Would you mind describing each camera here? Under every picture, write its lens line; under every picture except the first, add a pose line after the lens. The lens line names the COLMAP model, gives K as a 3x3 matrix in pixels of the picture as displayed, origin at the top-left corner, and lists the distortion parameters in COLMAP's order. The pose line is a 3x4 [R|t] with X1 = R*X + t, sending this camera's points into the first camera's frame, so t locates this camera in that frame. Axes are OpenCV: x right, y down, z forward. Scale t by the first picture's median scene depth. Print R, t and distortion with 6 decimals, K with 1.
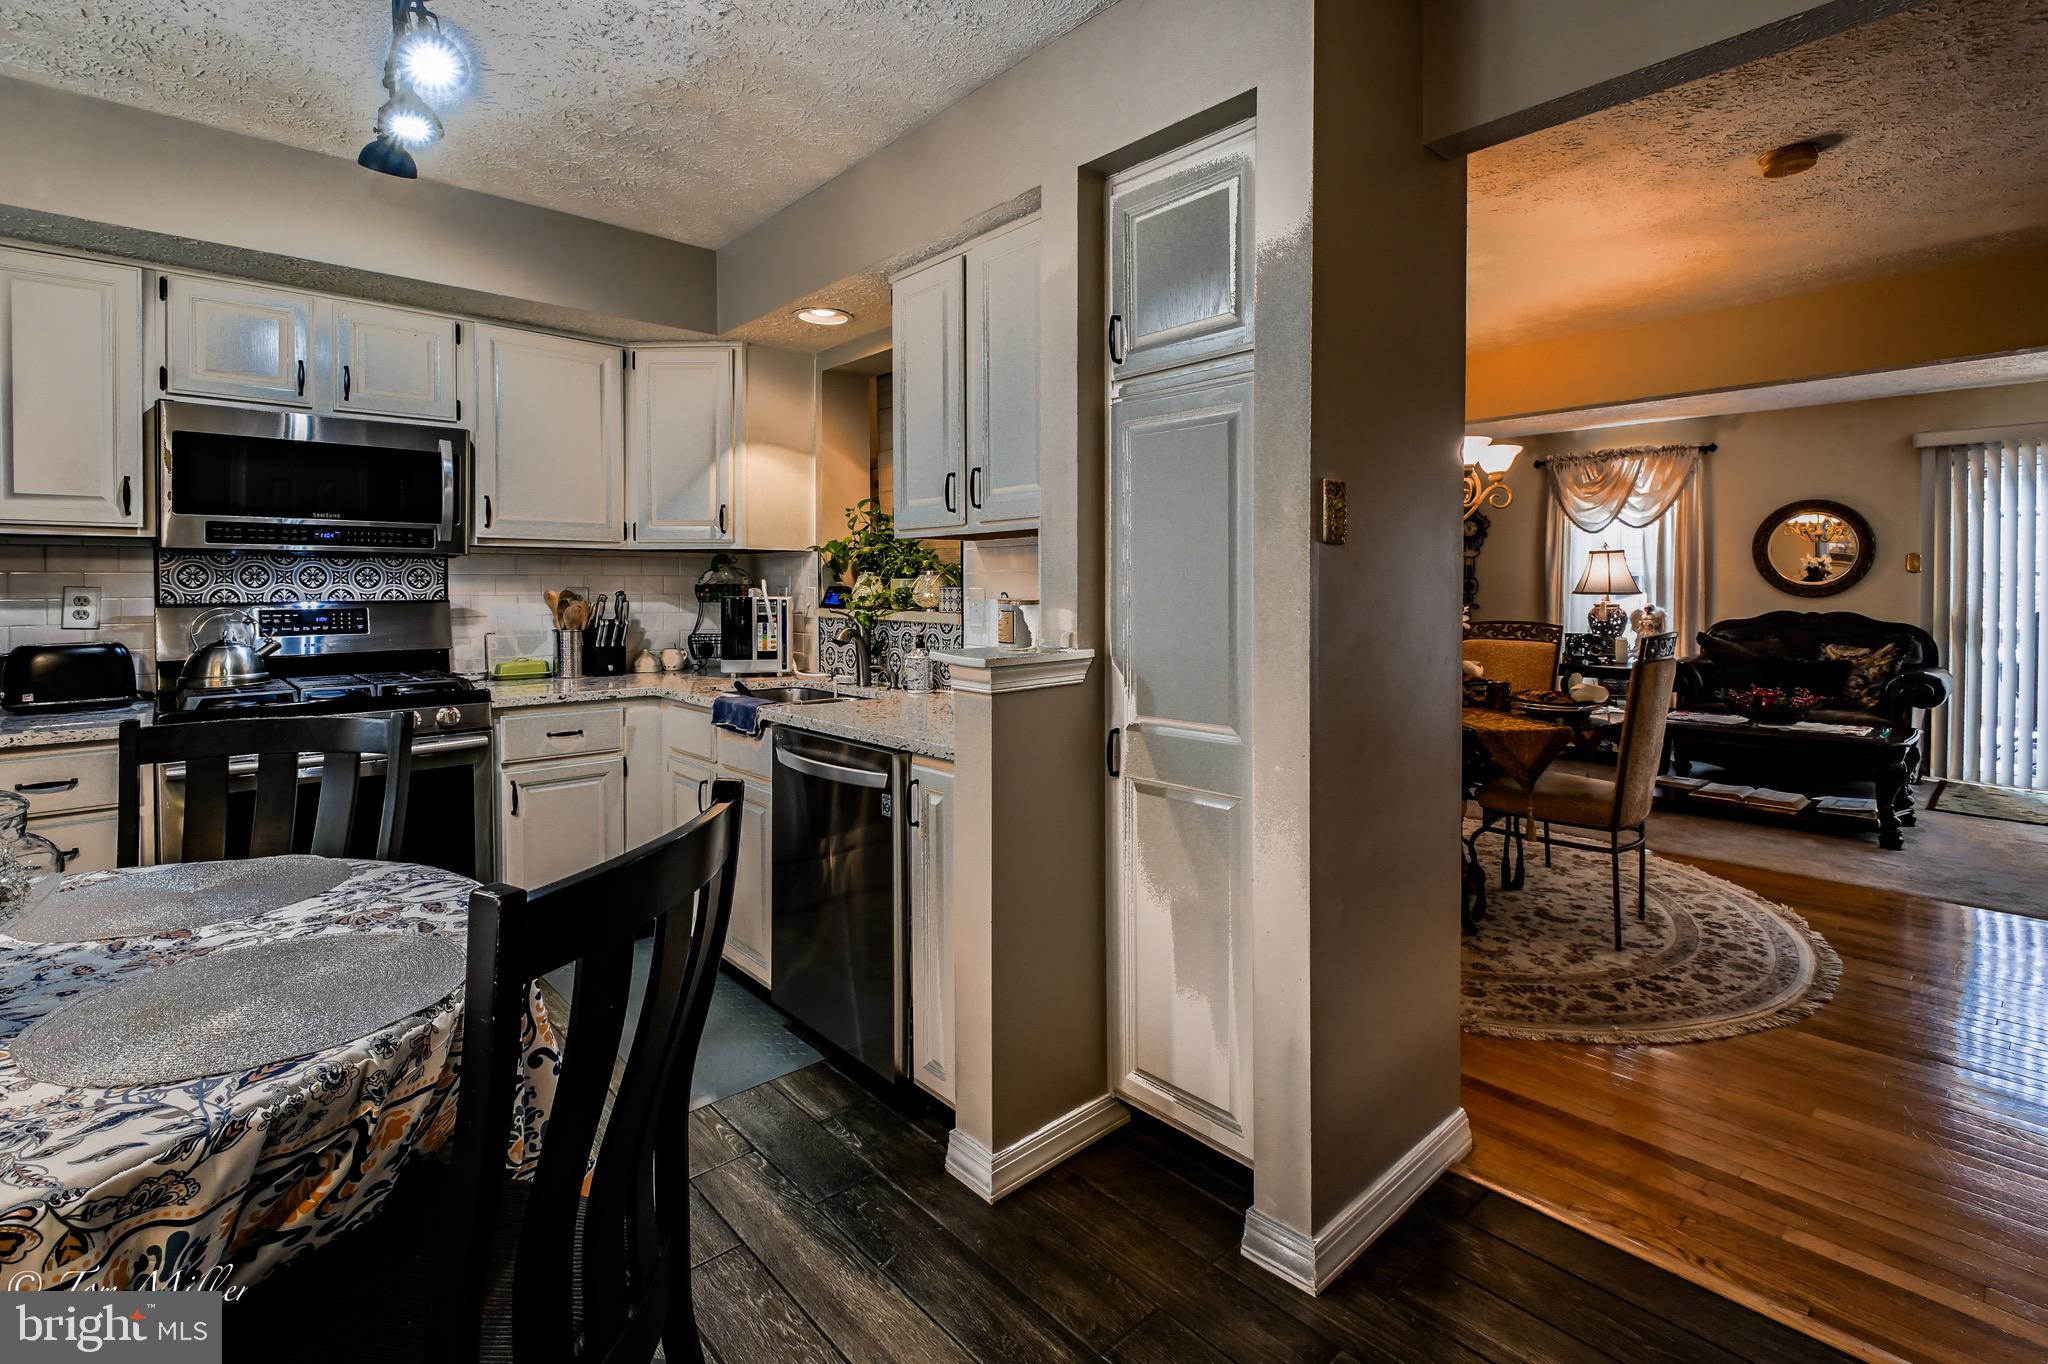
lens RADIAL K [[954.9, 0, 1050.8], [0, 954.9, 600.2], [0, 0, 1]] dist [0.006357, -0.004256]
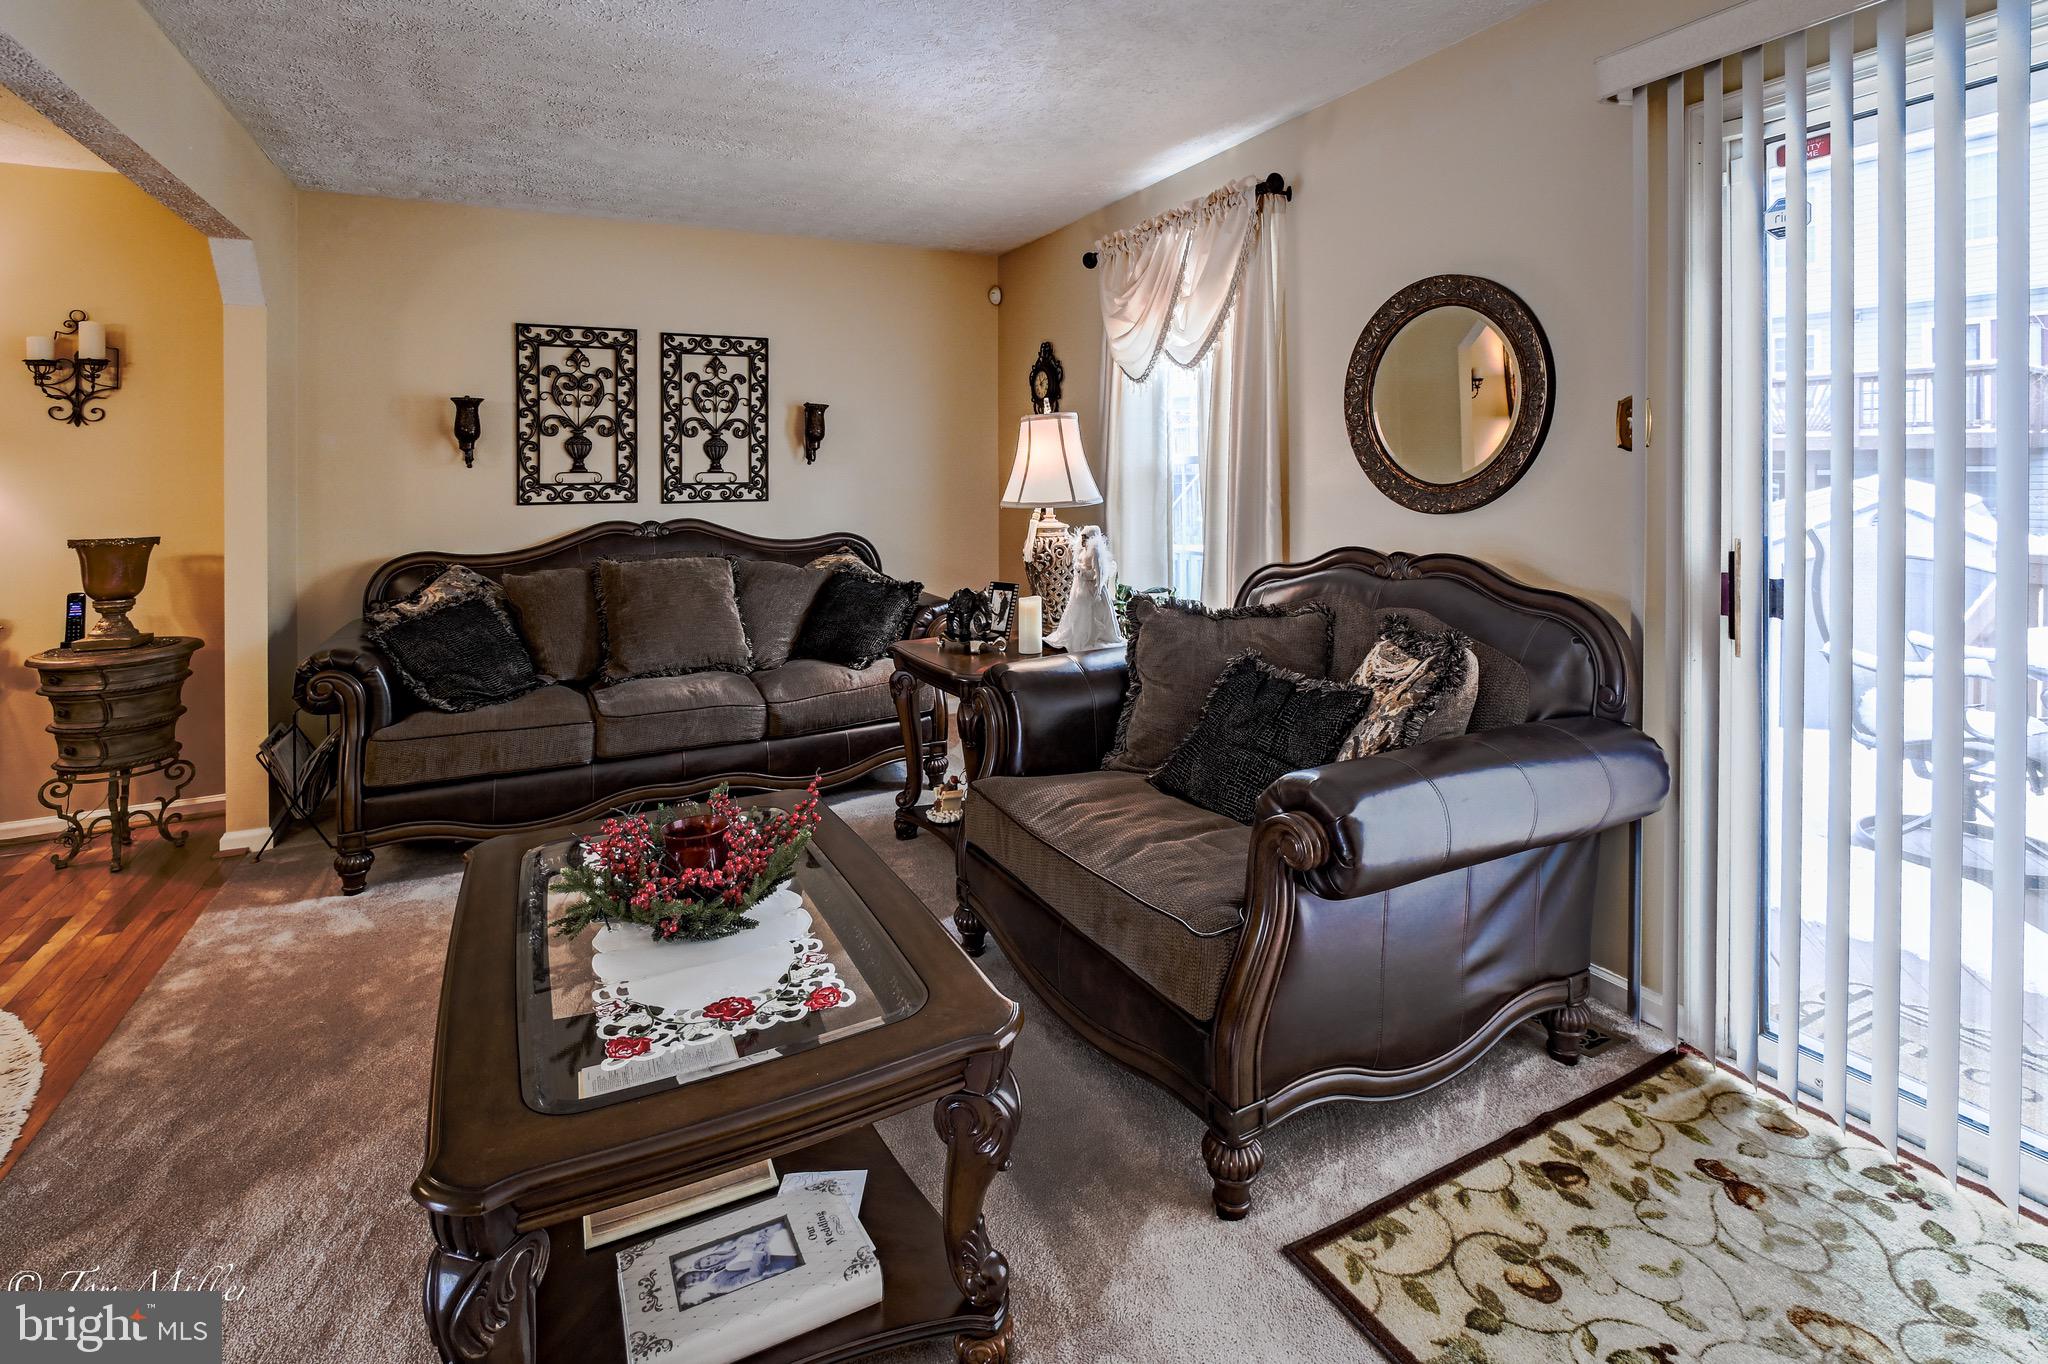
lens RADIAL K [[954.9, 0, 1039.2], [0, 954.9, 489.3], [0, 0, 1]] dist [0.006357, -0.004256]
pose [[0.962352, -0.008442, -0.271675, 0.706423], [0.008500, 0.999963, -0.000963, -0.014143], [0.271673, -0.001383, 0.962389, 0.533307]]
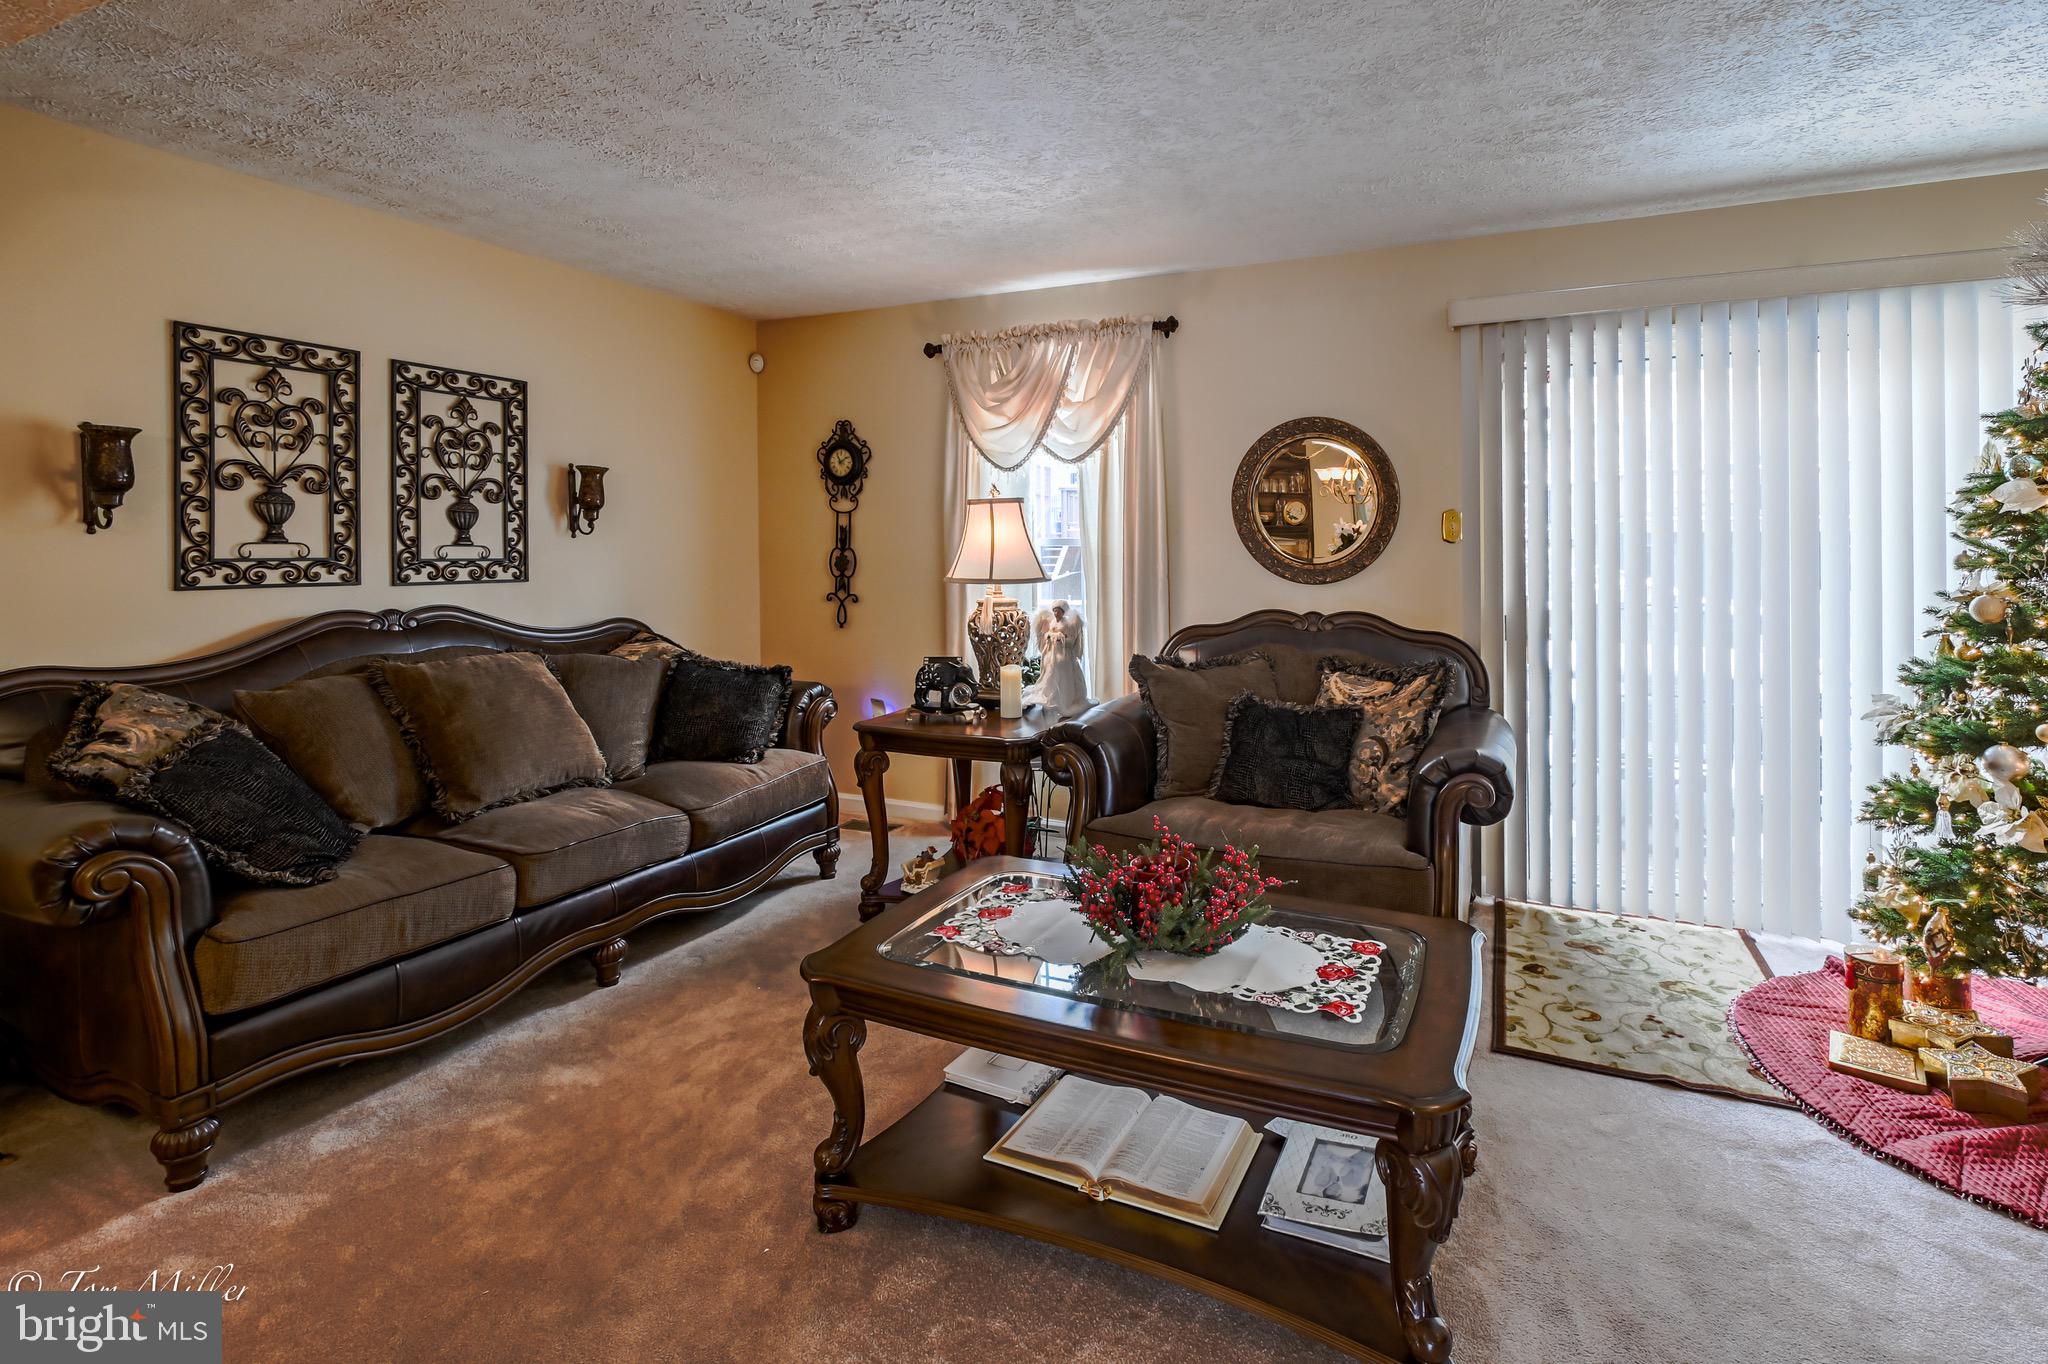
lens RADIAL K [[941.8, 0, 1119.6], [0, 941.8, 550.3], [0, 0, 1]] dist [0.003337, -0.002154]
pose [[0.916730, -0.001111, 0.399505, 0.436922], [0.007084, 0.999884, -0.013474, -0.016301], [-0.399444, 0.015182, 0.916632, 0.498093]]
